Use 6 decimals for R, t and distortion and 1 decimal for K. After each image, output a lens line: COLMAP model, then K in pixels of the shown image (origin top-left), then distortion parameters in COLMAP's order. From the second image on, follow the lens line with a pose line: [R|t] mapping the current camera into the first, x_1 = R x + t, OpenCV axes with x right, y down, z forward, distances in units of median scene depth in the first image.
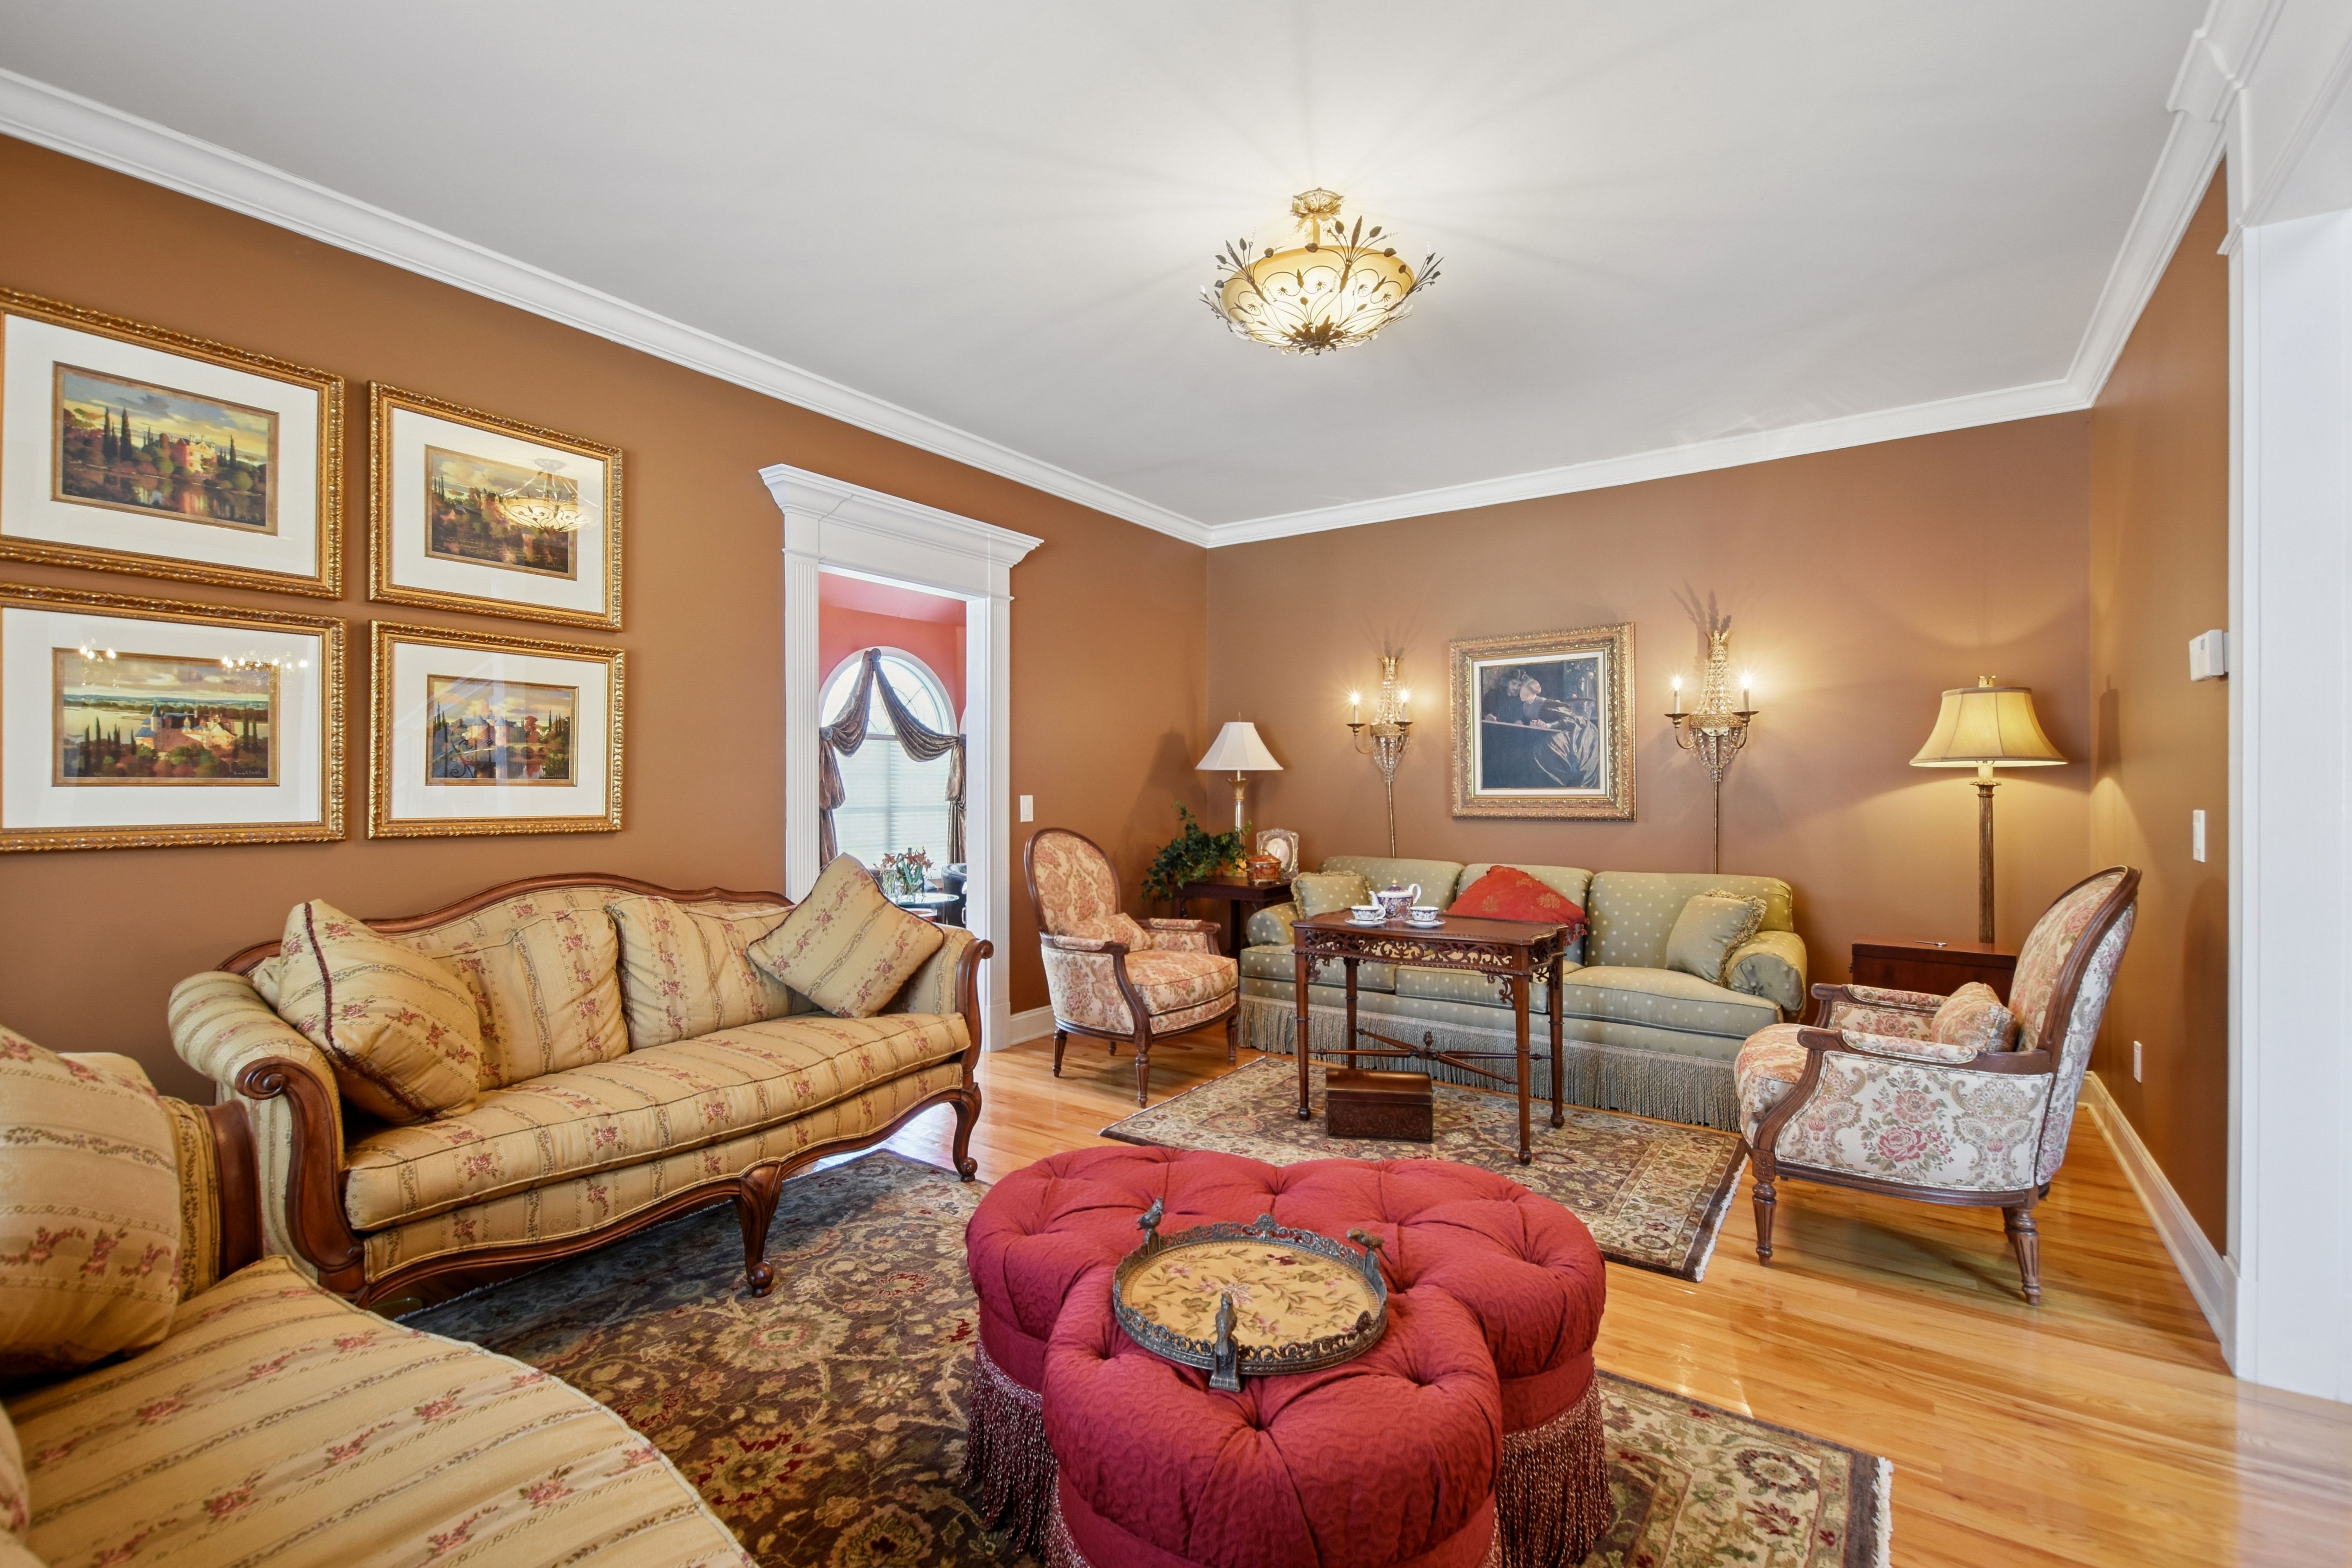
lens RADIAL K [[1032.2, 0, 1174.9], [0, 1032.2, 795.0], [0, 0, 1]] dist [0.023874, -0.011364]
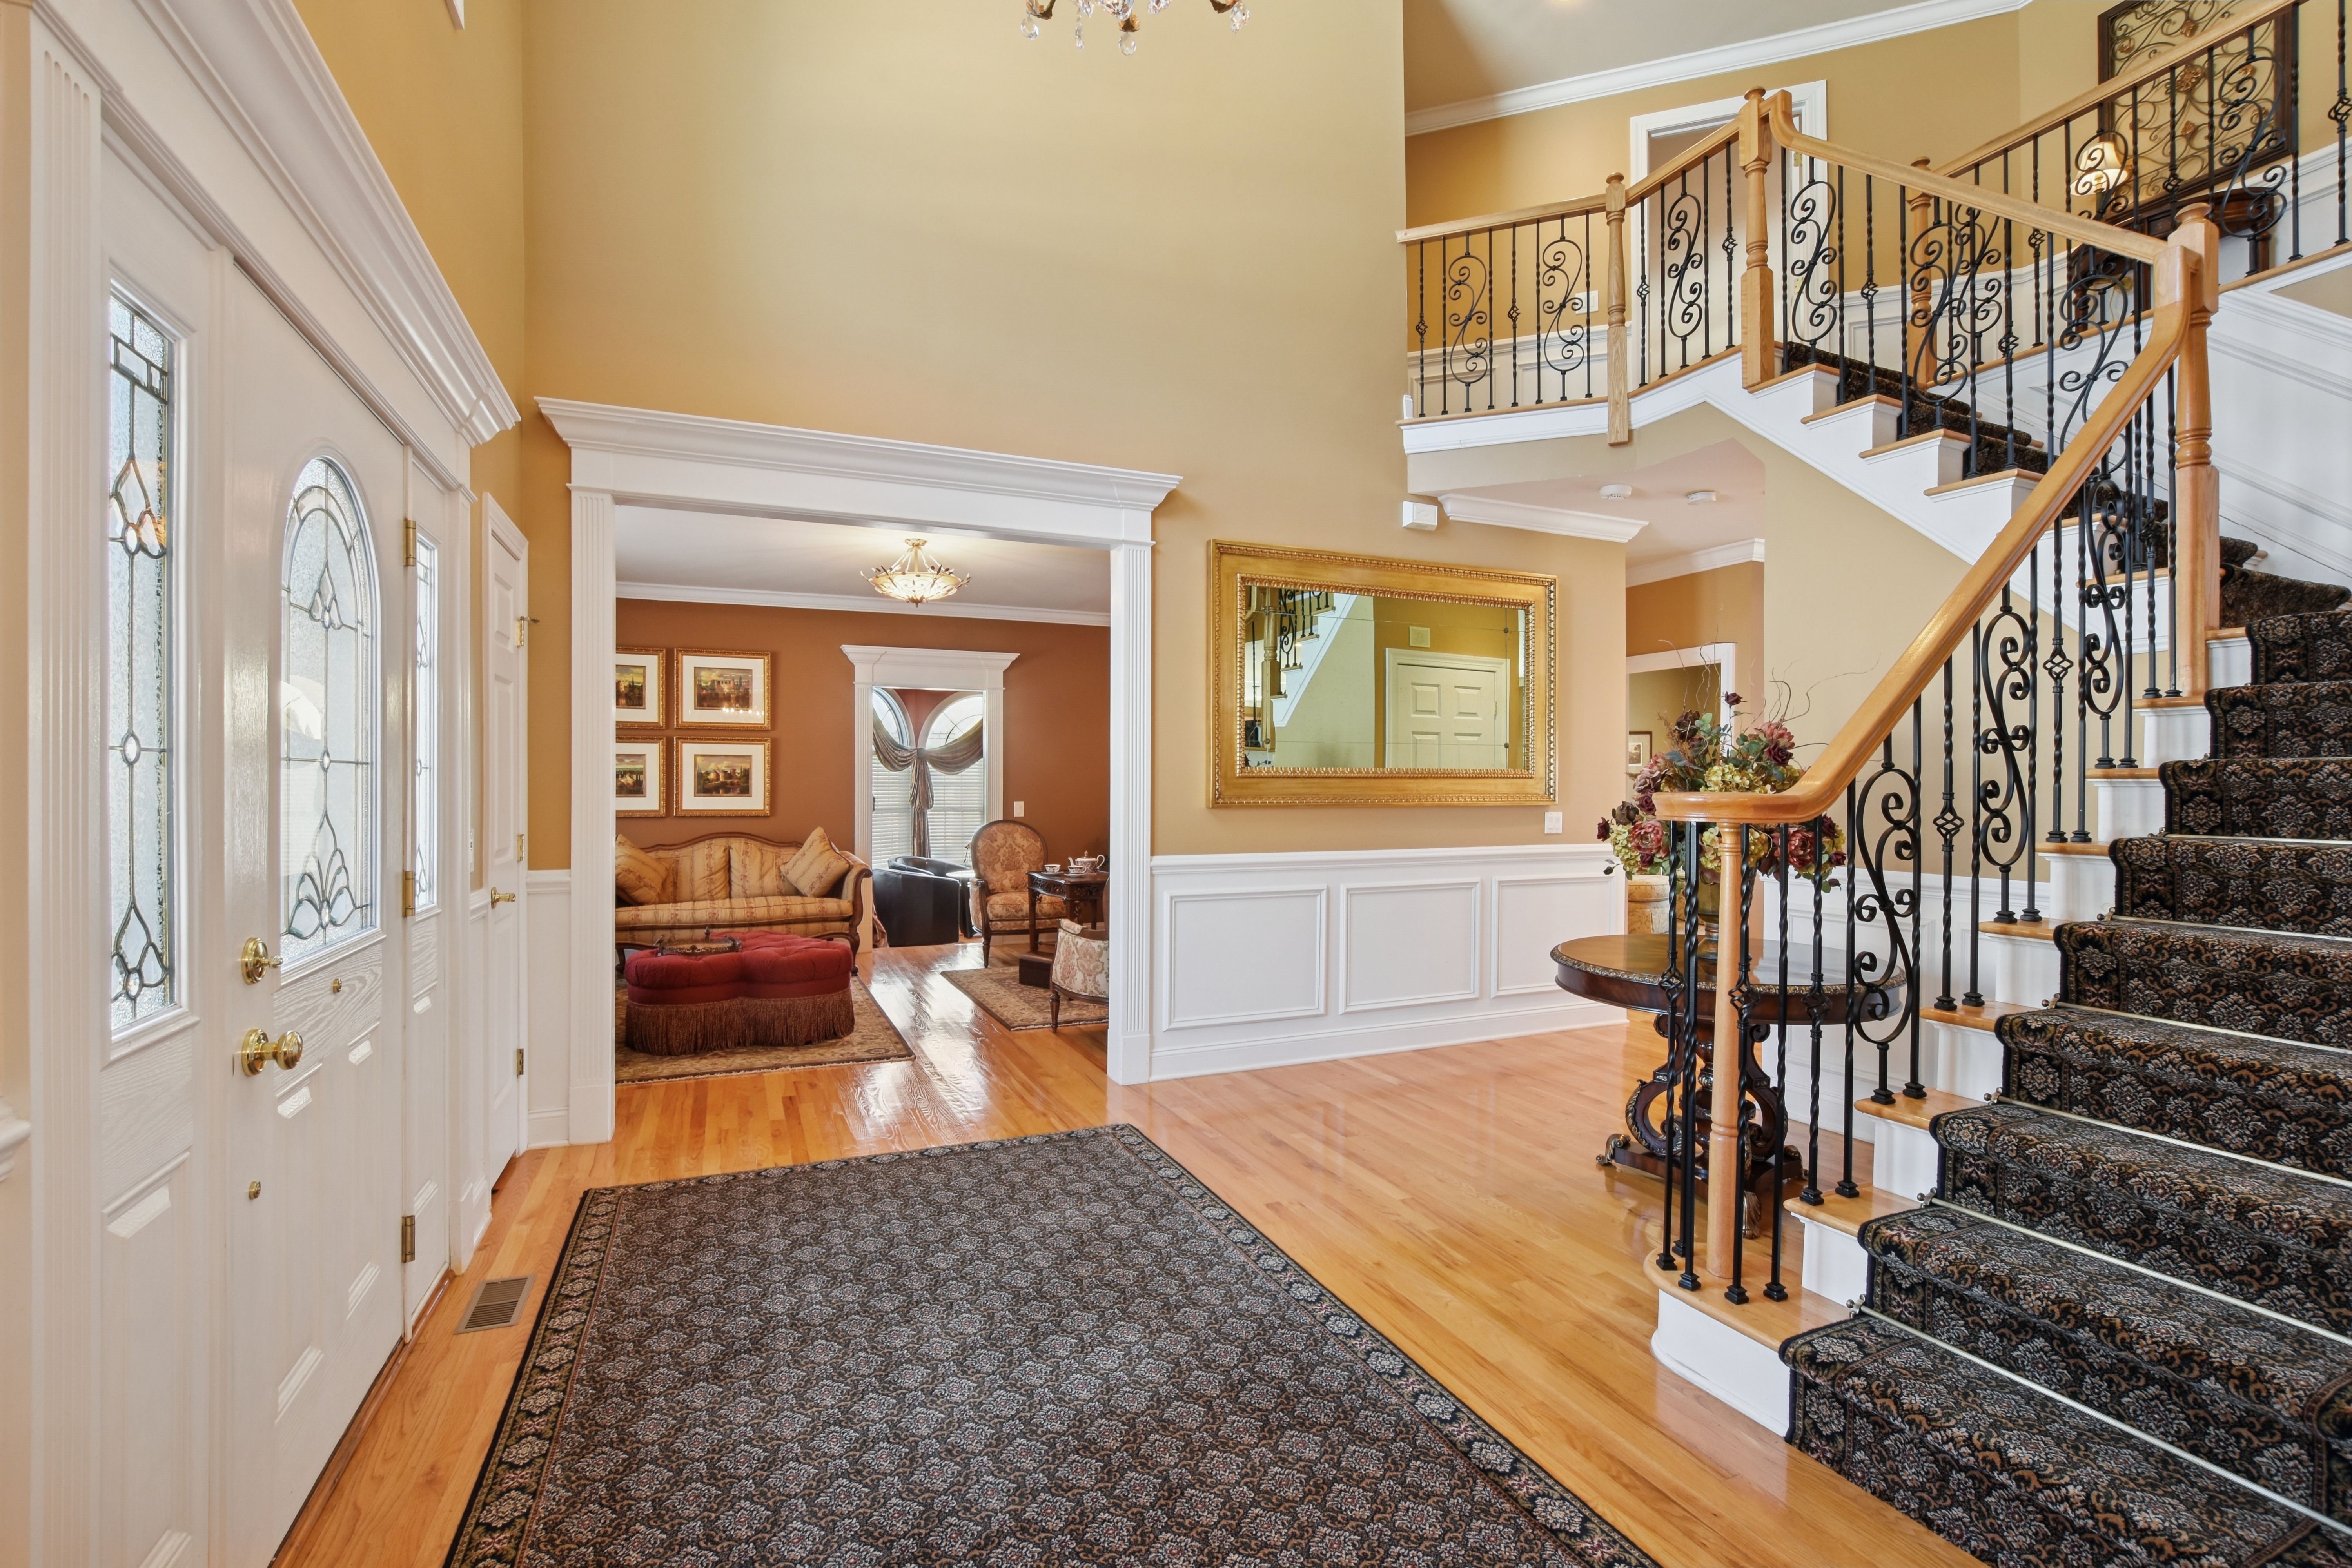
lens RADIAL K [[1069.2, 0, 1164.6], [0, 1069.2, 811.9], [0, 0, 1]] dist [-0.001866, -0.020729]
pose [[0.835492, 0.015662, -0.549280, 1.732183], [-0.006188, 0.999798, 0.019097, -0.029497], [0.549468, -0.012556, 0.835420, -0.591054]]
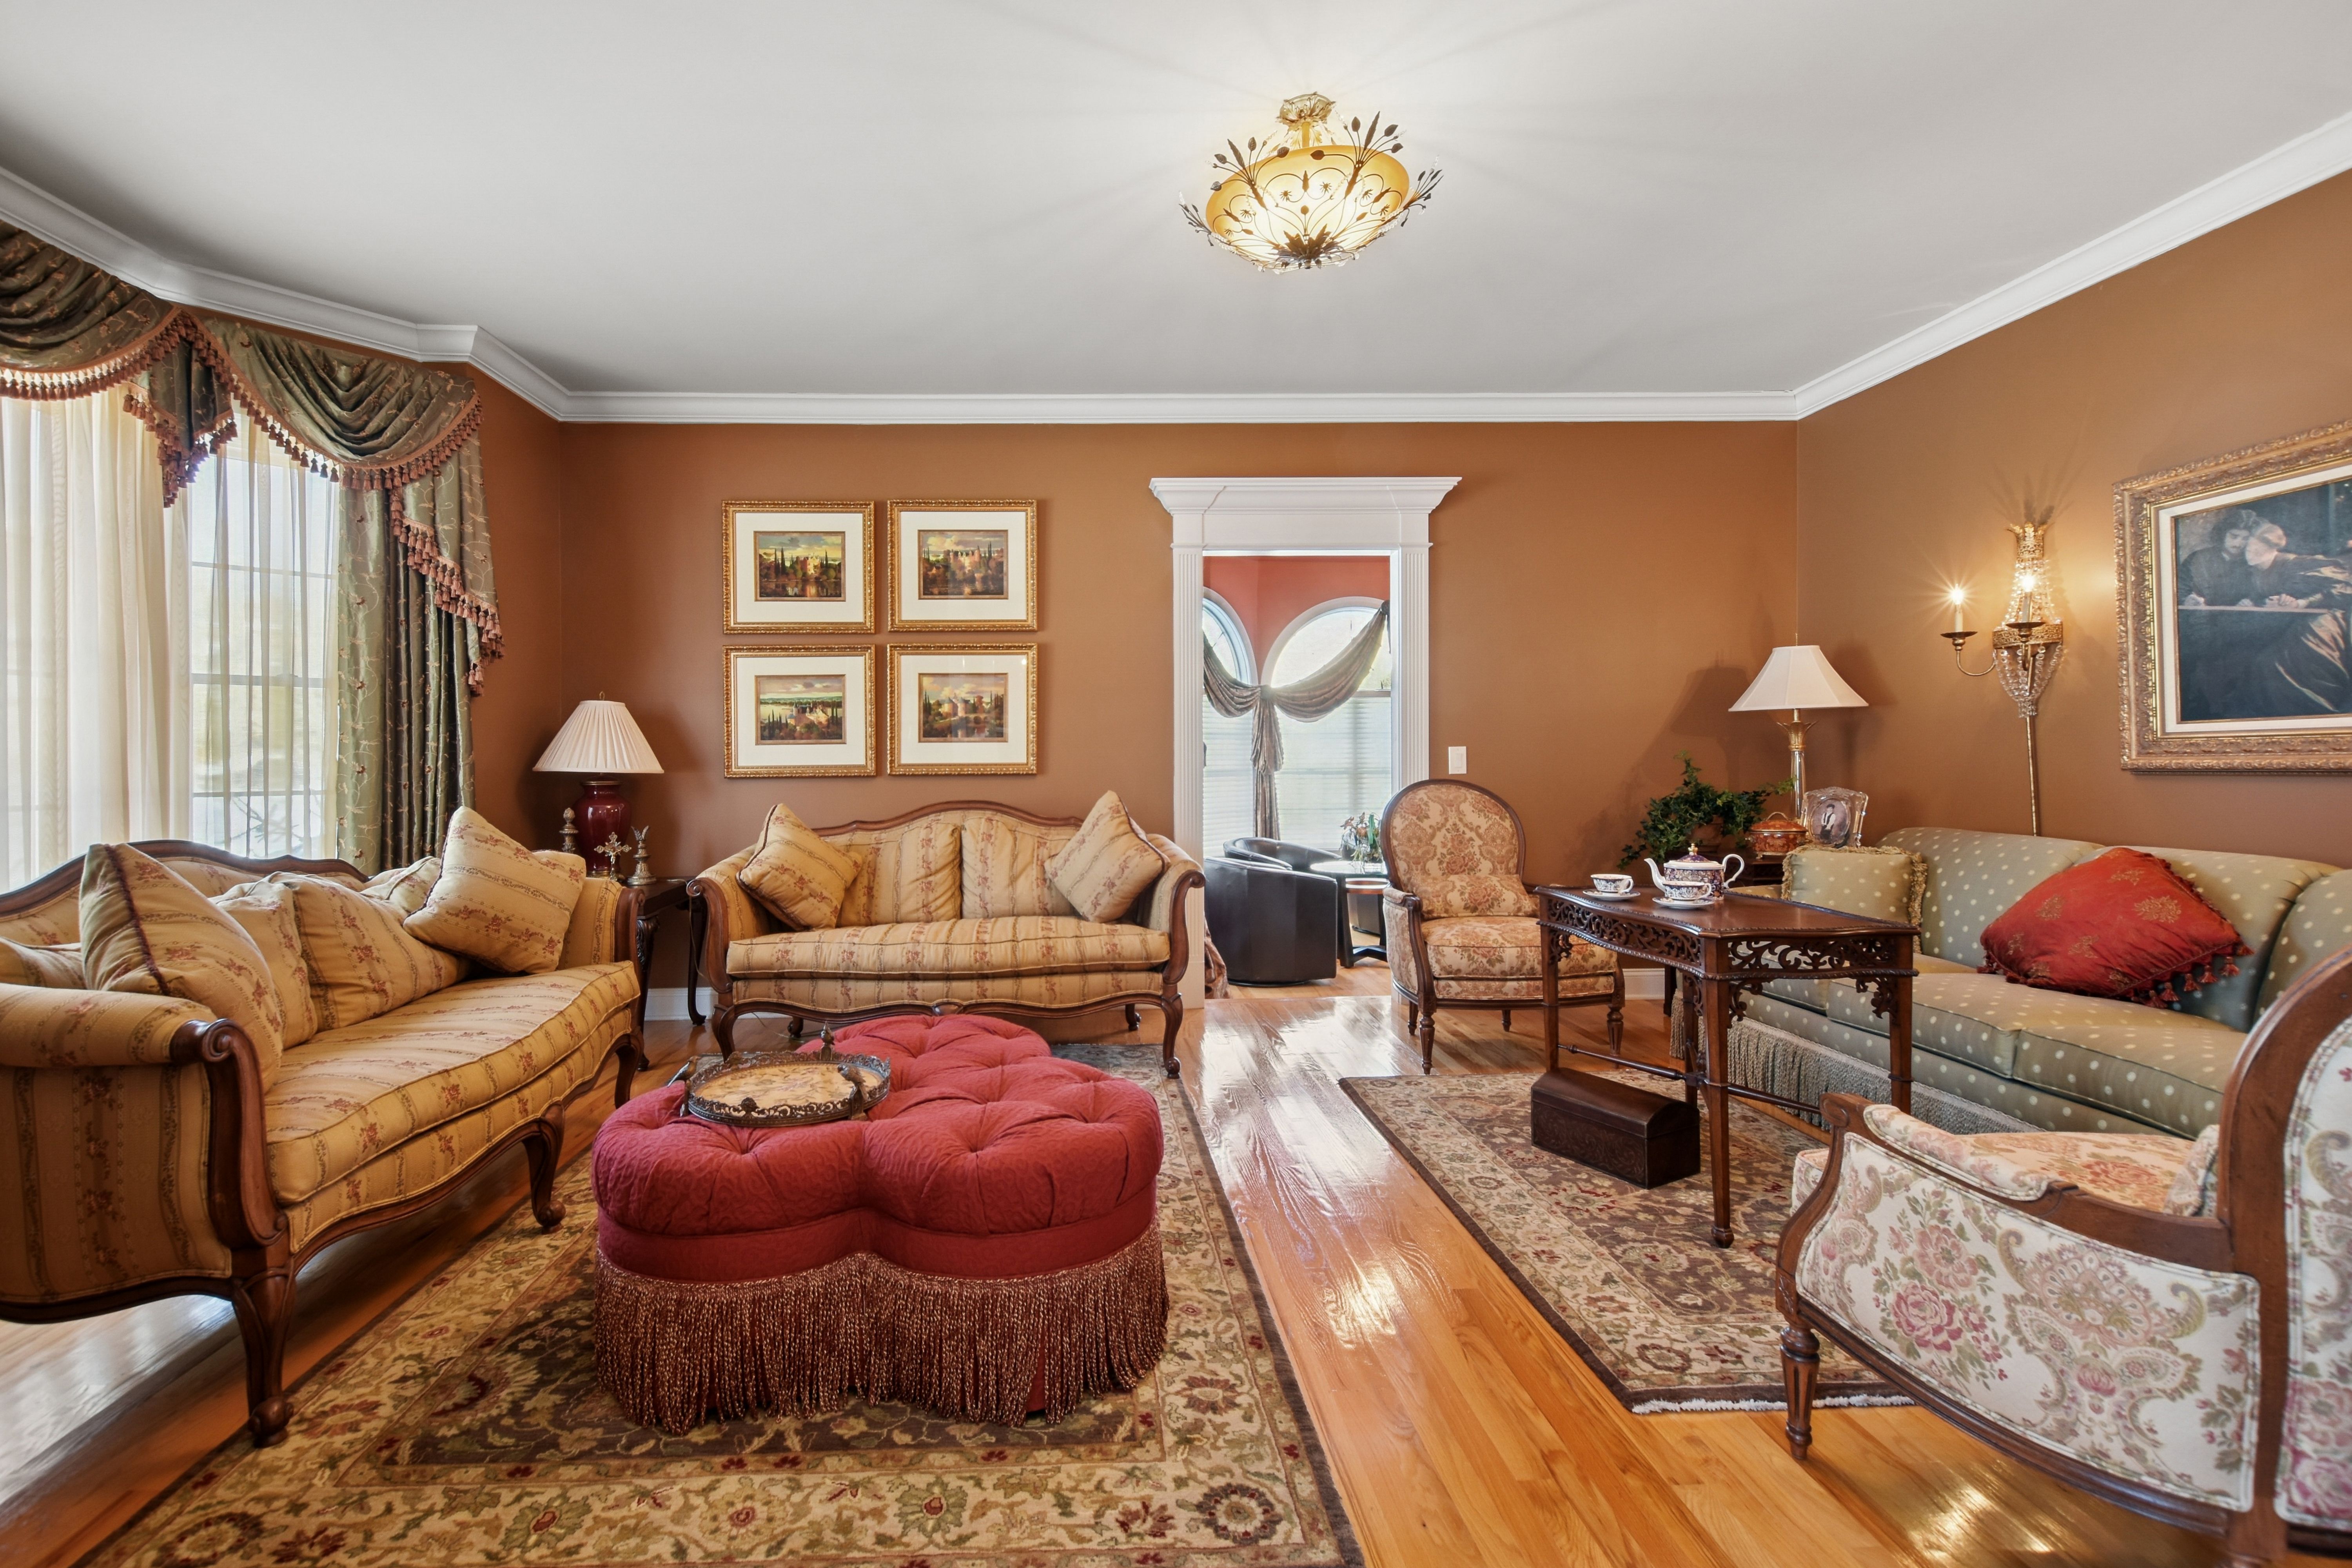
lens RADIAL K [[1071.8, 0, 1112.6], [0, 1071.8, 759.1], [0, 0, 1]] dist [0.036972, -0.018992]
pose [[0.600379, -0.008555, -0.799670, 0.767298], [0.005944, 0.999963, -0.006235, 0.027481], [0.799693, -0.001010, 0.600408, 0.246528]]
